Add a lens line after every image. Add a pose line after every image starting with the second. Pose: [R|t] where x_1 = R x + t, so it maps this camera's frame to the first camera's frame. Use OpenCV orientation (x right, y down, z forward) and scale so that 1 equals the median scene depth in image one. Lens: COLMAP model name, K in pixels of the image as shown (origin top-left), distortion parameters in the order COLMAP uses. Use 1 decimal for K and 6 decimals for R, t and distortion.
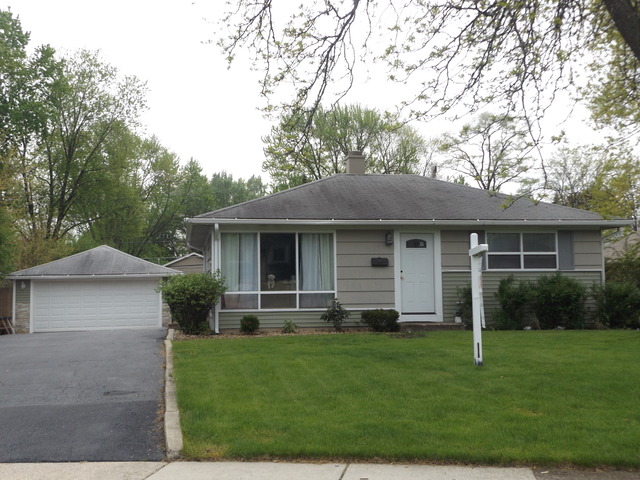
lens RADIAL K [[773.7, 0, 320.0], [0, 773.7, 240.0], [0, 0, 1]] dist [-0.121779, -0.002159]
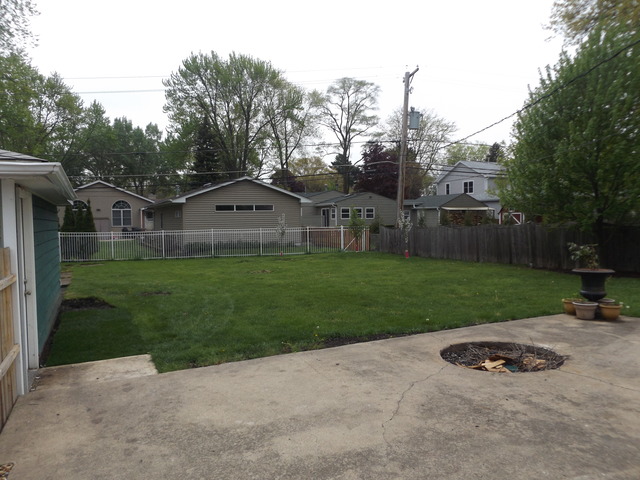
lens RADIAL K [[474.8, 0, 320.0], [0, 474.8, 240.0], [0, 0, 1]] dist [-0.030861, -0.000178]
pose [[0.962459, -0.008491, 0.271295, -0.038928], [-0.022001, 0.993781, 0.109154, 0.014227], [-0.270535, -0.111025, 0.956287, 0.237626]]
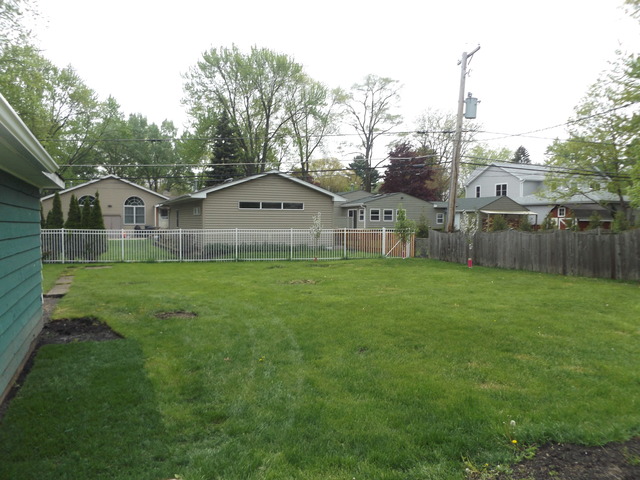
lens RADIAL K [[474.8, 0, 320.0], [0, 474.8, 240.0], [0, 0, 1]] dist [-0.030861, -0.000178]
pose [[0.968465, 0.013141, 0.248803, -0.042808], [-0.040224, 0.993755, 0.104083, 0.017962], [-0.245882, -0.110809, 0.962945, 0.272630]]
